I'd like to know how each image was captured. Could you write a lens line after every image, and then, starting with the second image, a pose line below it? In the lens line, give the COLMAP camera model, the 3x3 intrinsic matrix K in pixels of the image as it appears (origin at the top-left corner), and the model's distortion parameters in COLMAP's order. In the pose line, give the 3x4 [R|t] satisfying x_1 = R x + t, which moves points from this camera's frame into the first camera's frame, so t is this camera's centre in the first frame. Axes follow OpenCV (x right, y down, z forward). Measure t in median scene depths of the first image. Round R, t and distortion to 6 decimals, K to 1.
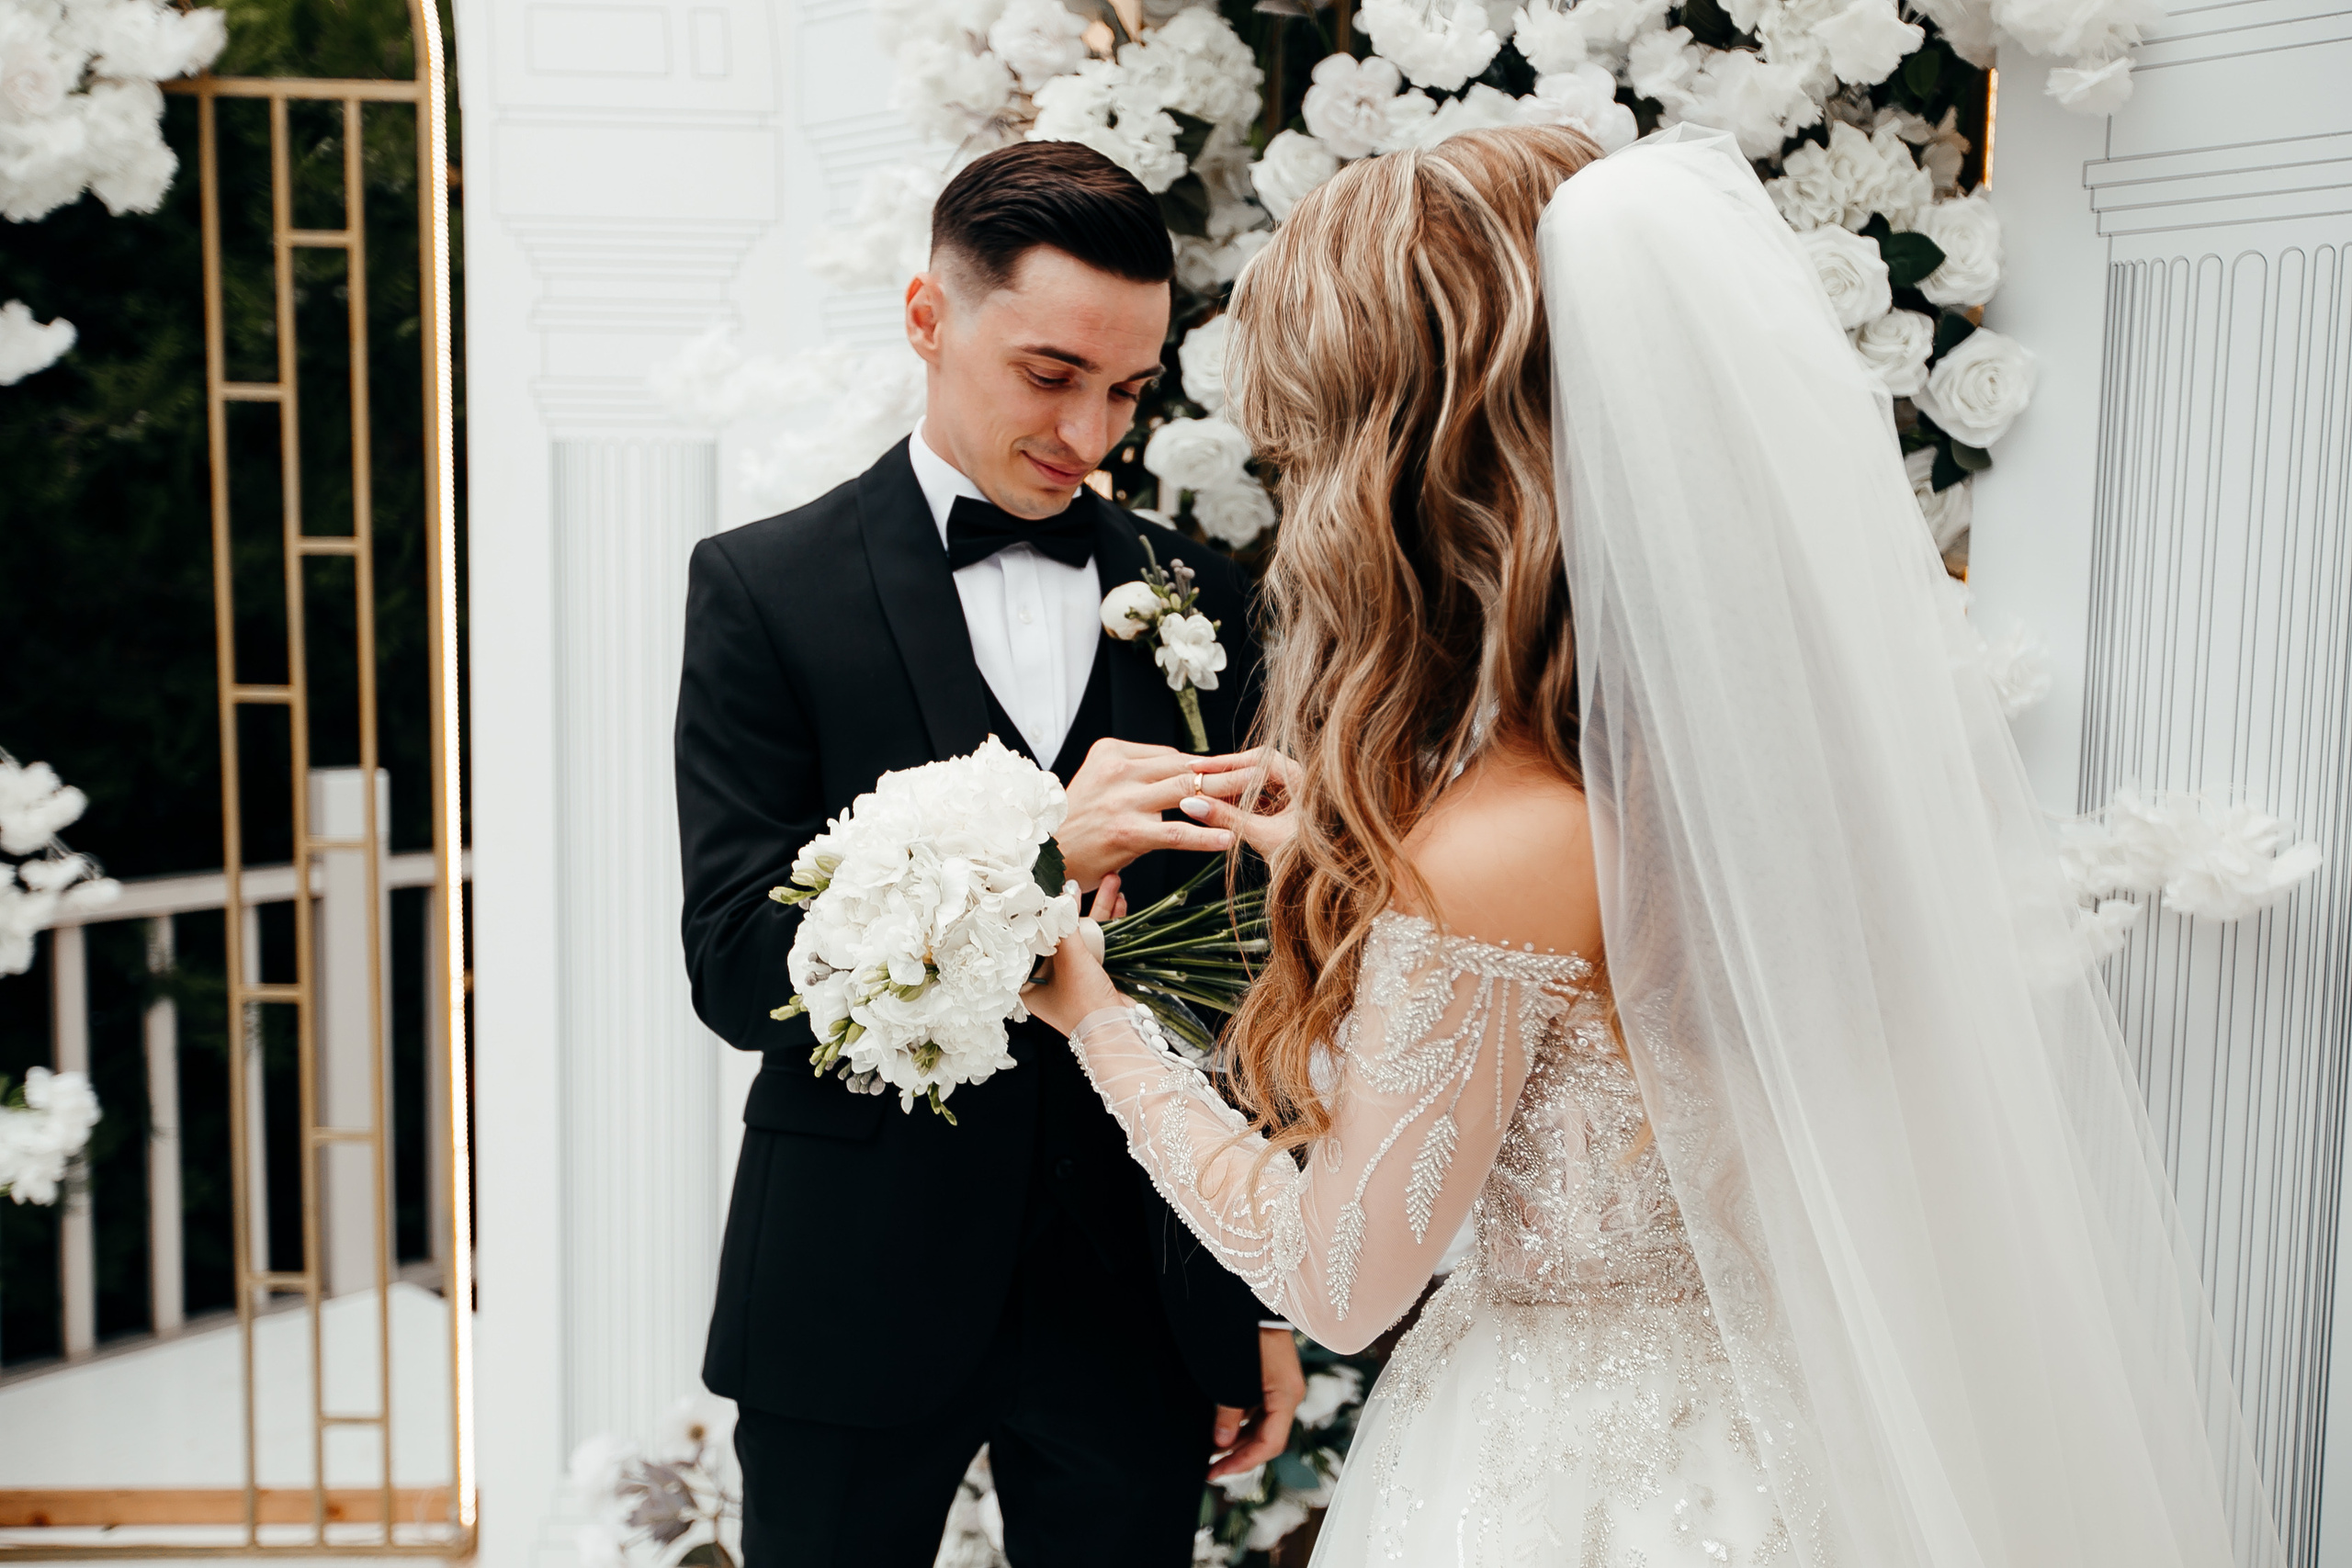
lens RADIAL K [[2271.1, 0, 1158.6], [0, 2271.1, 778.6], [0, 0, 1]] dist [0.024024, 0.000000]
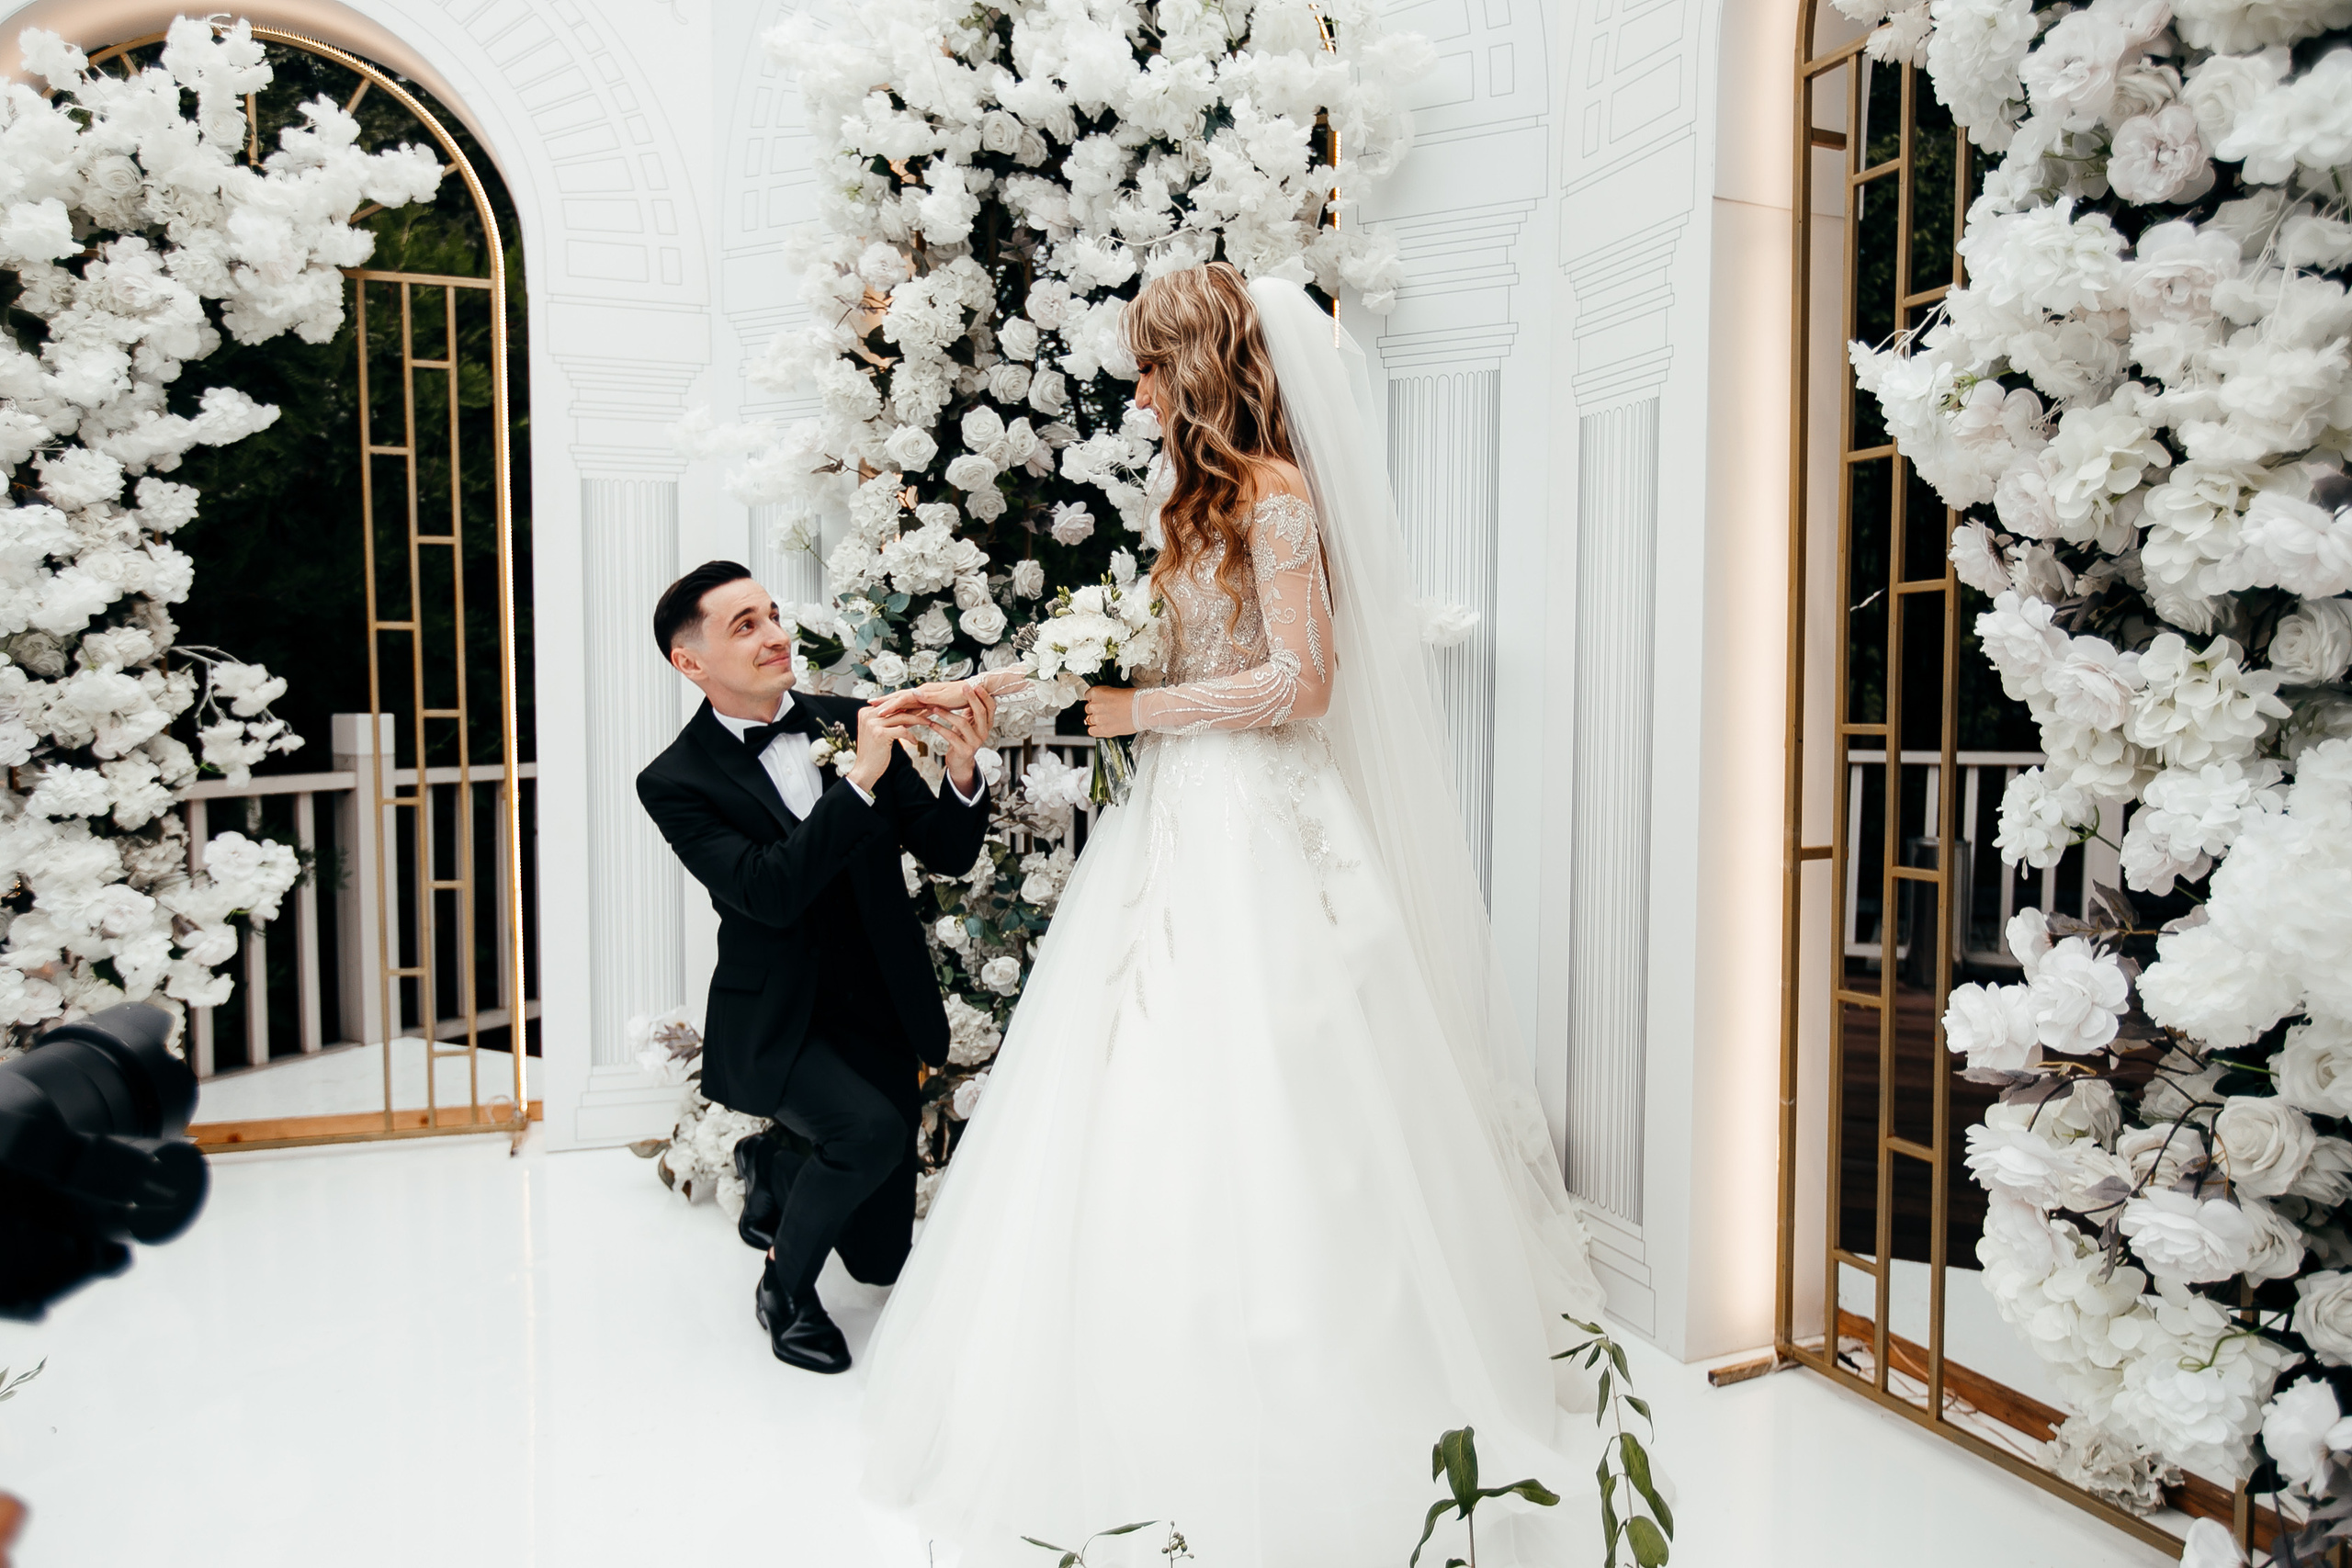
lens RADIAL K [[1547.5, 0, 1178.2], [0, 1547.5, 788.0], [0, 0, 1]] dist [-0.001372, -0.002071]
pose [[0.962937, -0.026827, 0.268387, -0.173113], [0.035827, 0.998946, -0.028688, 0.173506], [-0.267335, 0.037240, 0.962884, -0.344251]]
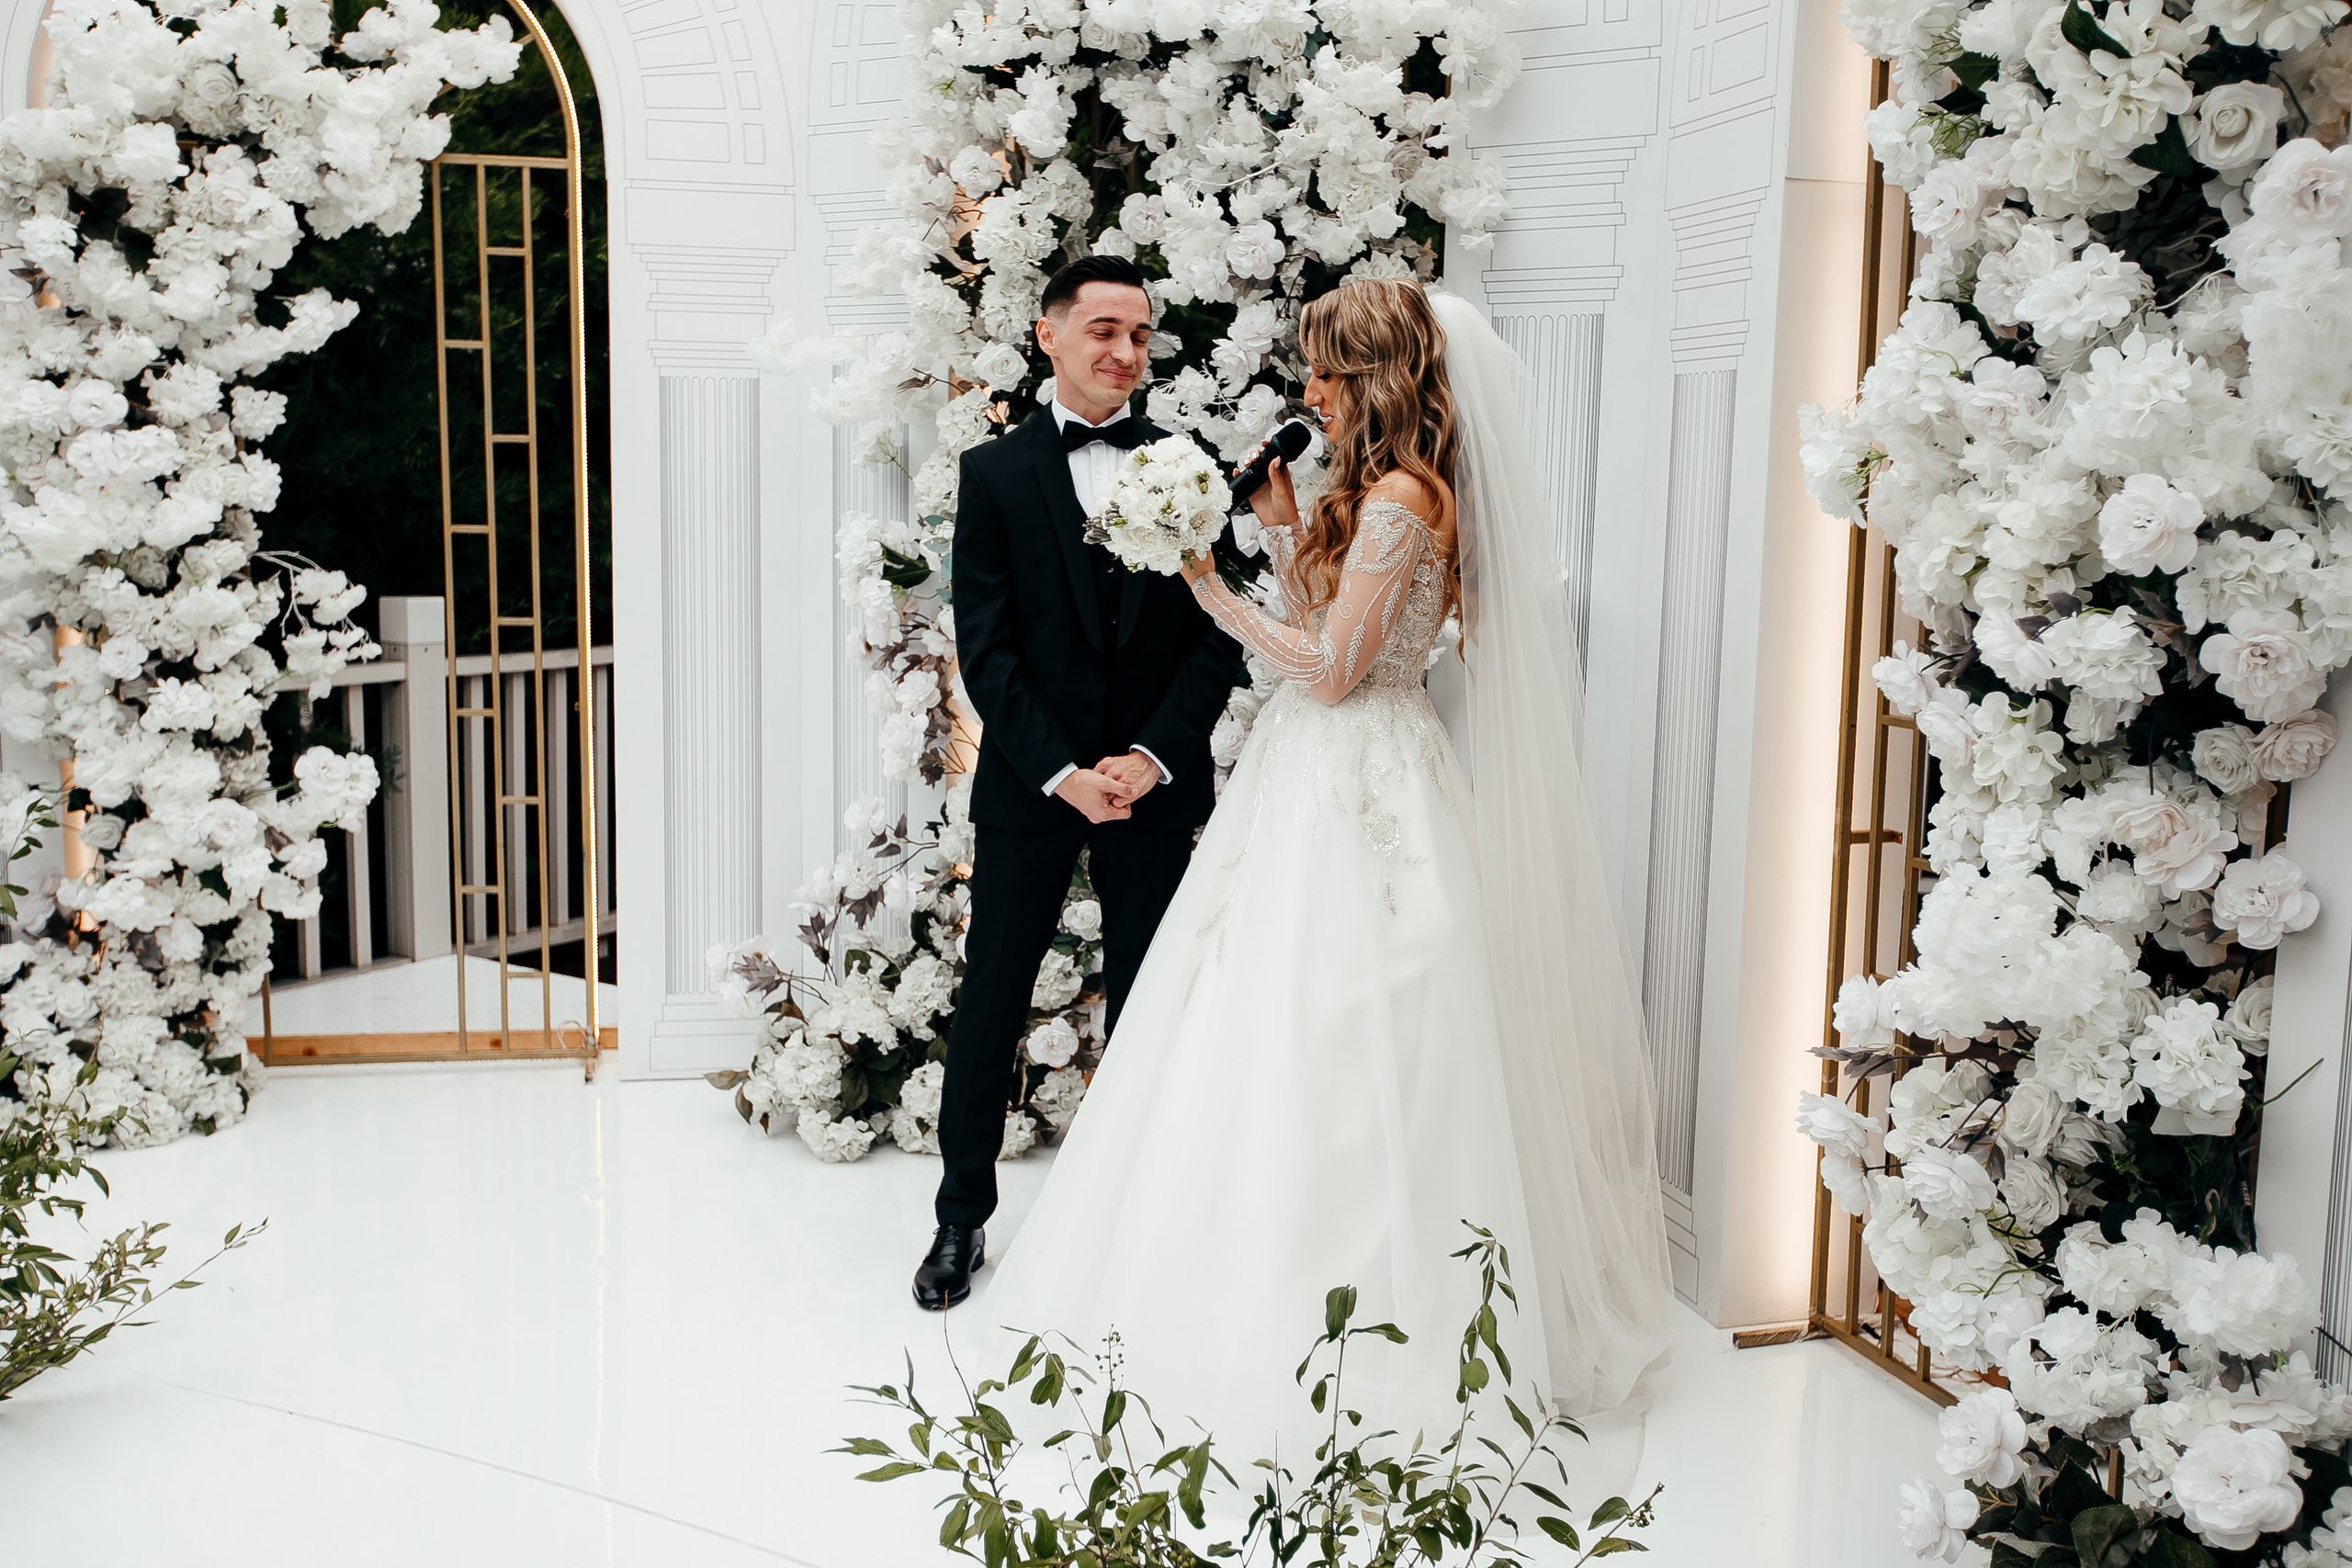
lens RADIAL K [[2295.8, 0, 1170.8], [0, 2295.8, 799.1], [0, 0, 1]] dist [0.015962, 0.000000]
pose [[0.988418, -0.015490, 0.150961, -0.181193], [0.008322, 0.998813, 0.047996, 0.101421], [-0.151525, -0.046184, 0.987374, -0.896195]]
